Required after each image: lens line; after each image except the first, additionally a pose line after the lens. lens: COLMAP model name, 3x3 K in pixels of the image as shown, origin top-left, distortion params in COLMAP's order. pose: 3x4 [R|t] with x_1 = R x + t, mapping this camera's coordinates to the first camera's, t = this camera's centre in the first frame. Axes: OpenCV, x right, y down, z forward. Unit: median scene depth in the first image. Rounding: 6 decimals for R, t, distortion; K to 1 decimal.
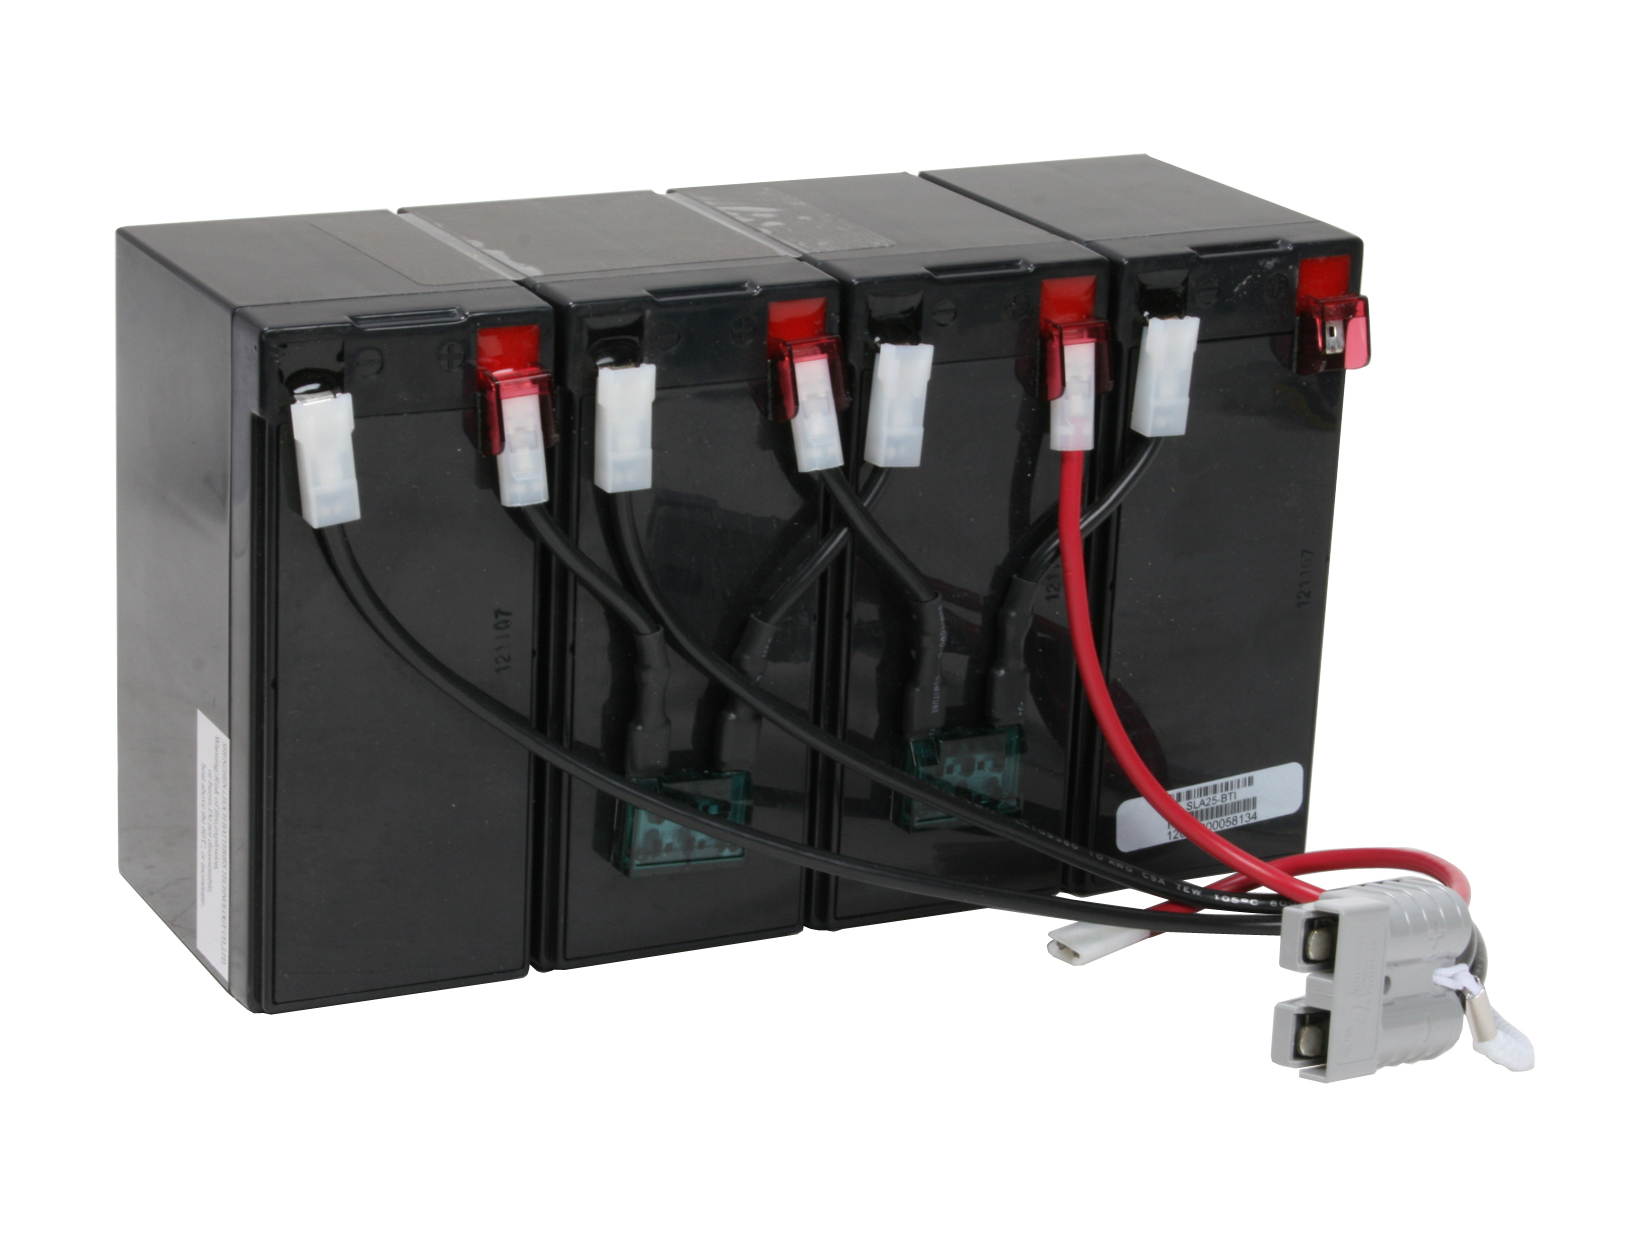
lens RADIAL K [[4669.7, 0, 820.5], [0, 4669.7, 622.9], [0, 0, 1]] dist [0.386017, 0.000000]
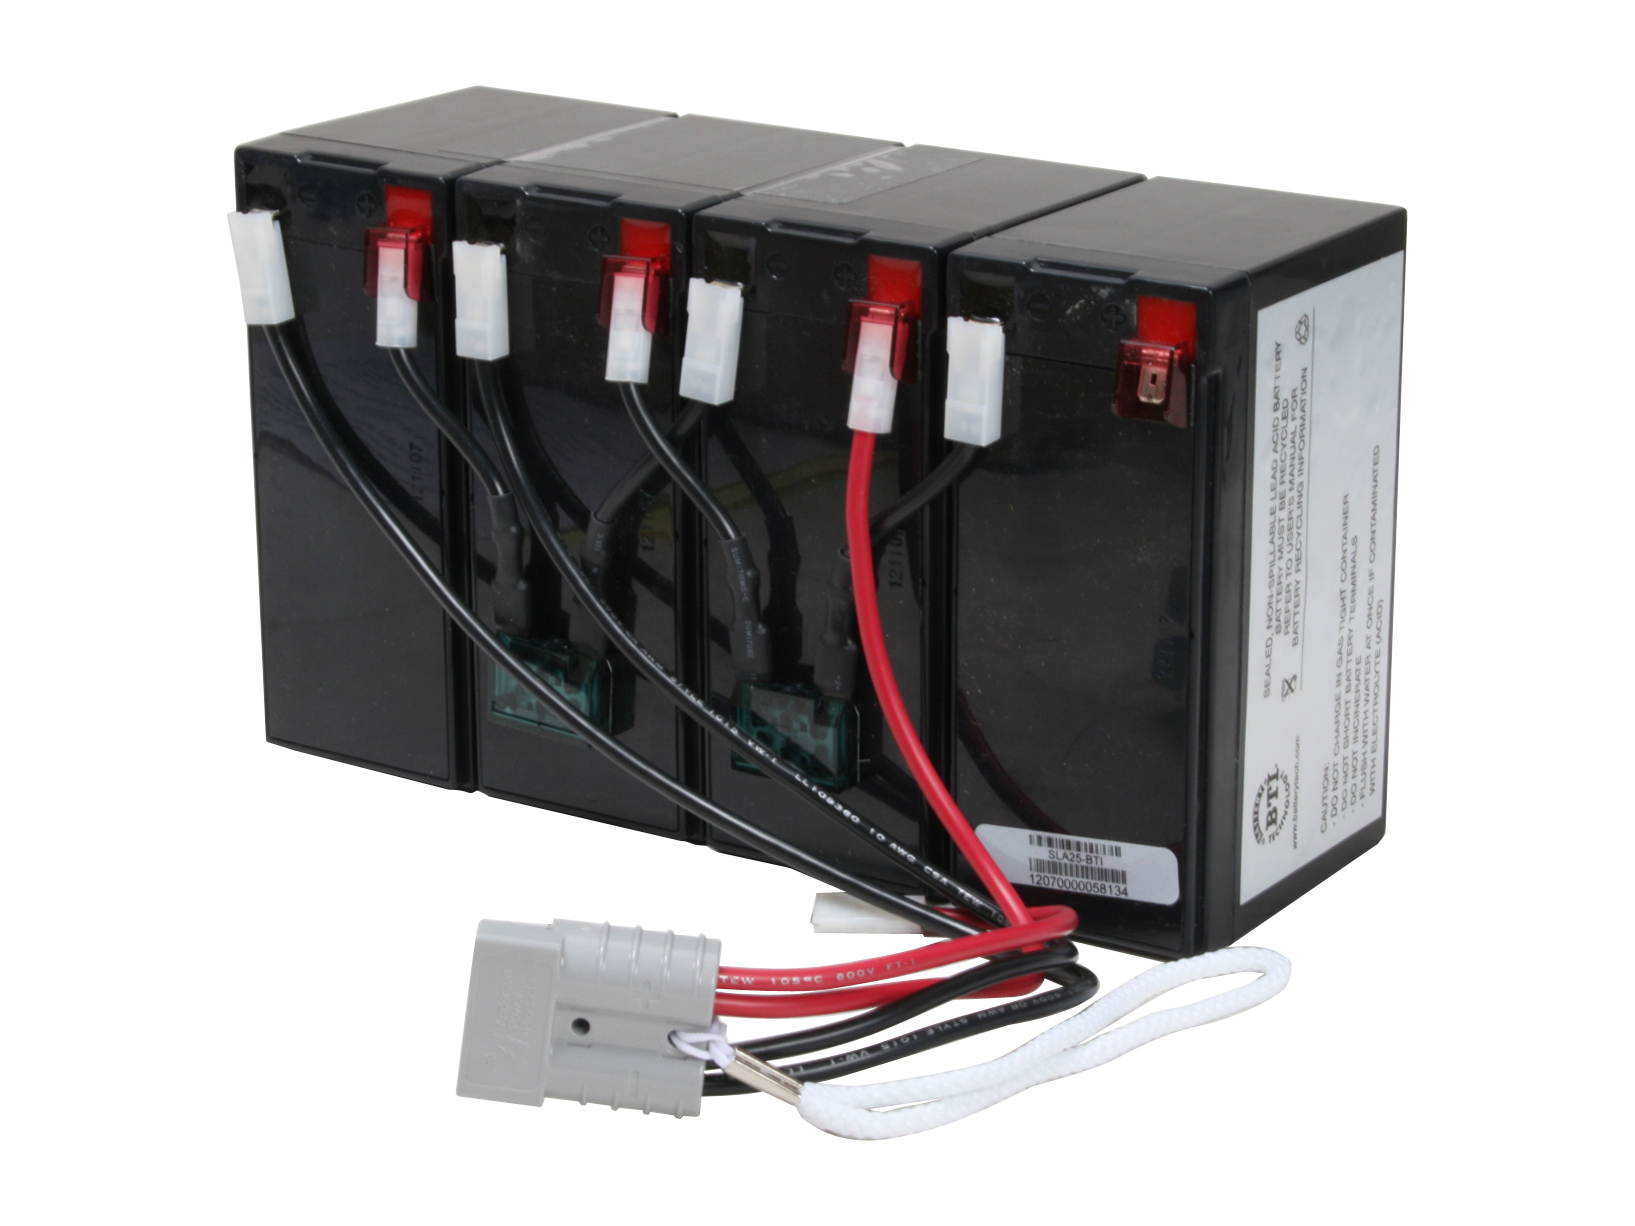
lens RADIAL K [[4630.1, 0, 816.3], [0, 4630.1, 610.4], [0, 0, 1]] dist [0.386017, 0.000000]
pose [[0.473900, 0.218934, -0.852928, 0.878741], [-0.243748, 0.963367, 0.111852, -0.105766], [0.846171, 0.154893, 0.509905, 0.492533]]
